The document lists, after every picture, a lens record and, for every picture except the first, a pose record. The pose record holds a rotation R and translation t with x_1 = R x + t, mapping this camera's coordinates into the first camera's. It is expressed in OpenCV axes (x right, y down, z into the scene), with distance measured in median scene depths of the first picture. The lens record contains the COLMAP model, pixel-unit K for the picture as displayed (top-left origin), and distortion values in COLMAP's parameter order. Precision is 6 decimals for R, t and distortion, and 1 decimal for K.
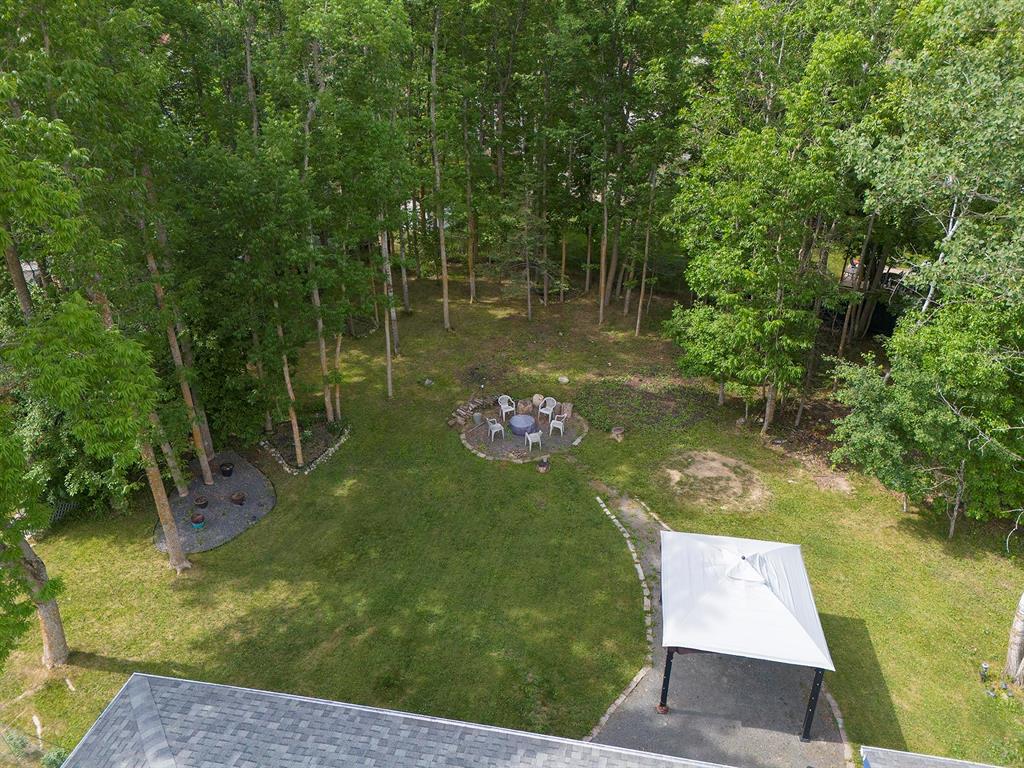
lens RADIAL K [[757.0, 0, 509.8], [0, 757.0, 381.5], [0, 0, 1]] dist [0.053605, -0.020749]
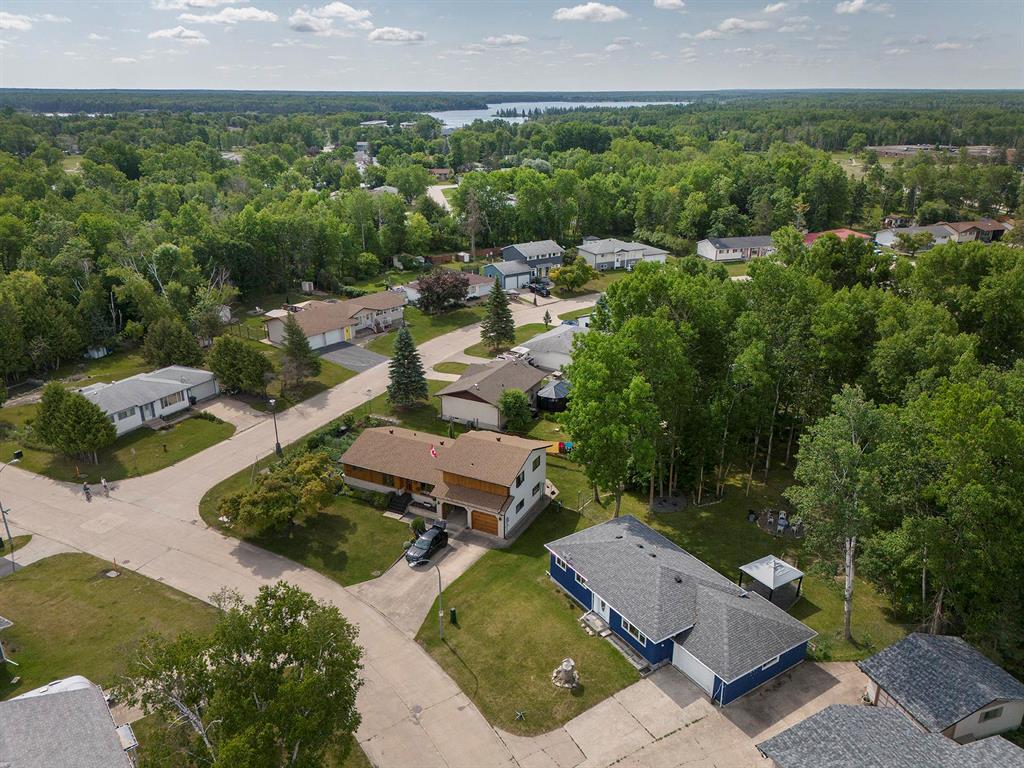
lens RADIAL K [[757.0, 0, 517.2], [0, 757.0, 384.7], [0, 0, 1]] dist [0.053605, -0.020749]
pose [[0.692466, 0.268340, -0.669690, 0.985849], [-0.344950, 0.938422, 0.019337, -0.121964], [0.633640, 0.217619, 0.742389, -1.562000]]
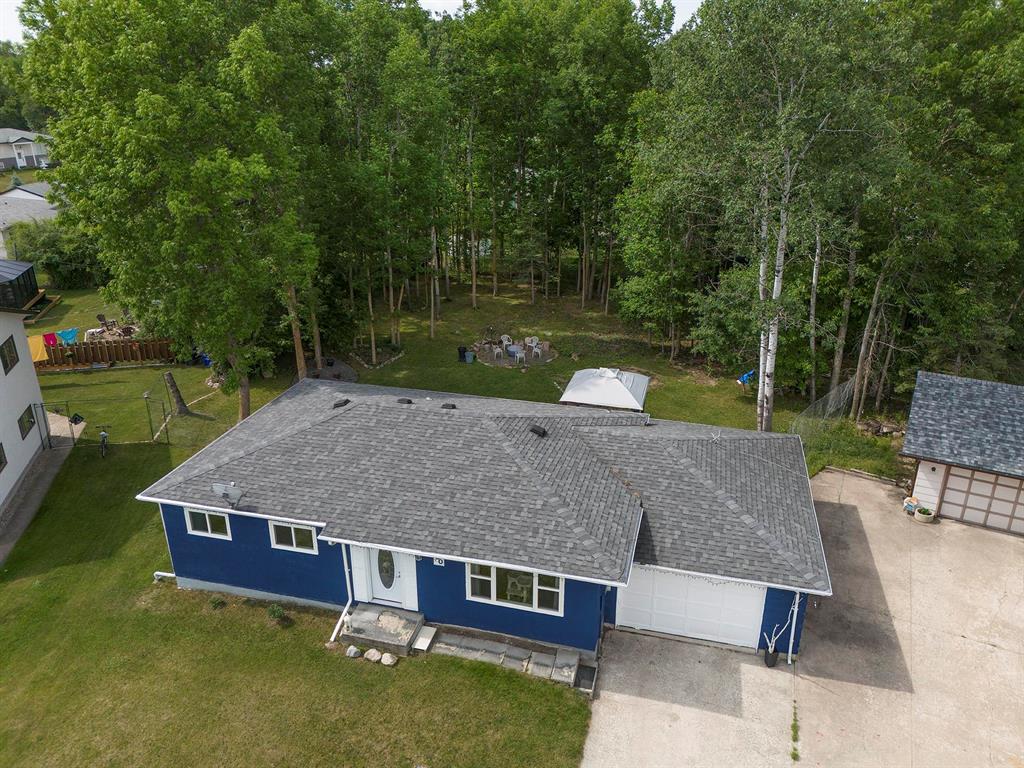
lens RADIAL K [[757.0, 0, 511.5], [0, 757.0, 386.9], [0, 0, 1]] dist [0.053605, -0.020749]
pose [[0.997164, 0.031615, -0.068293, 0.114498], [-0.038367, 0.994254, -0.099936, 0.279645], [0.064741, 0.102273, 0.992647, -0.518755]]
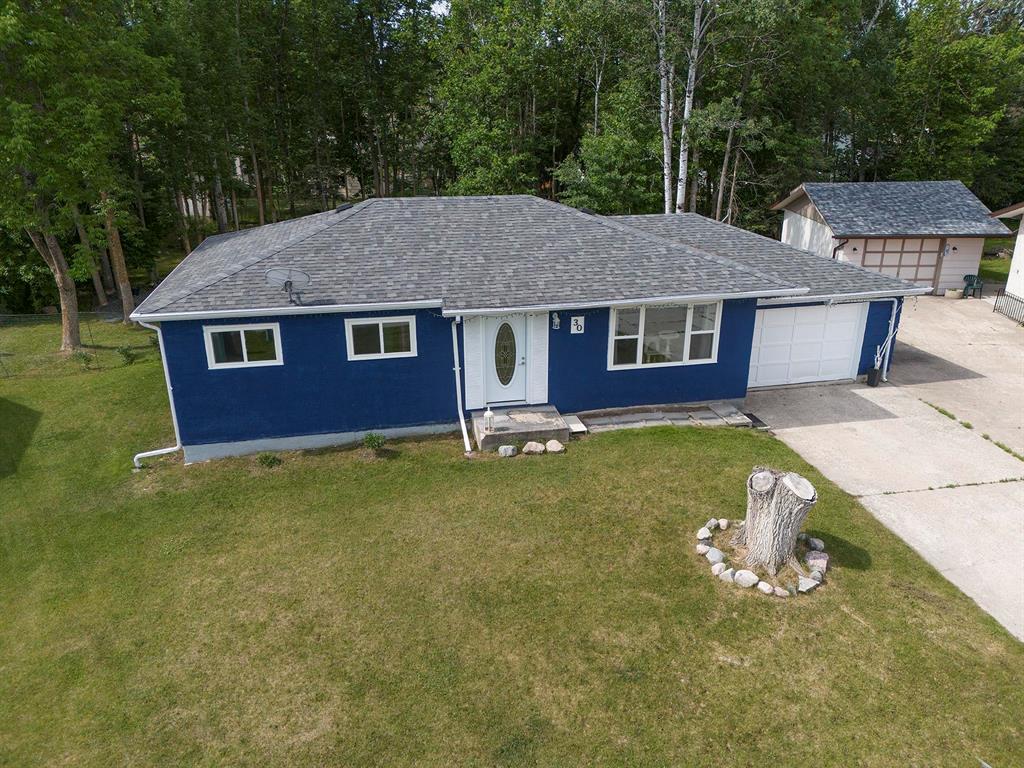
lens RADIAL K [[757.0, 0, 515.7], [0, 757.0, 391.0], [0, 0, 1]] dist [0.053605, -0.020749]
pose [[0.922219, -0.136516, 0.361767, -0.248252], [0.182114, 0.978684, -0.094932, 0.462652], [-0.341096, 0.153431, 0.927422, -0.330281]]
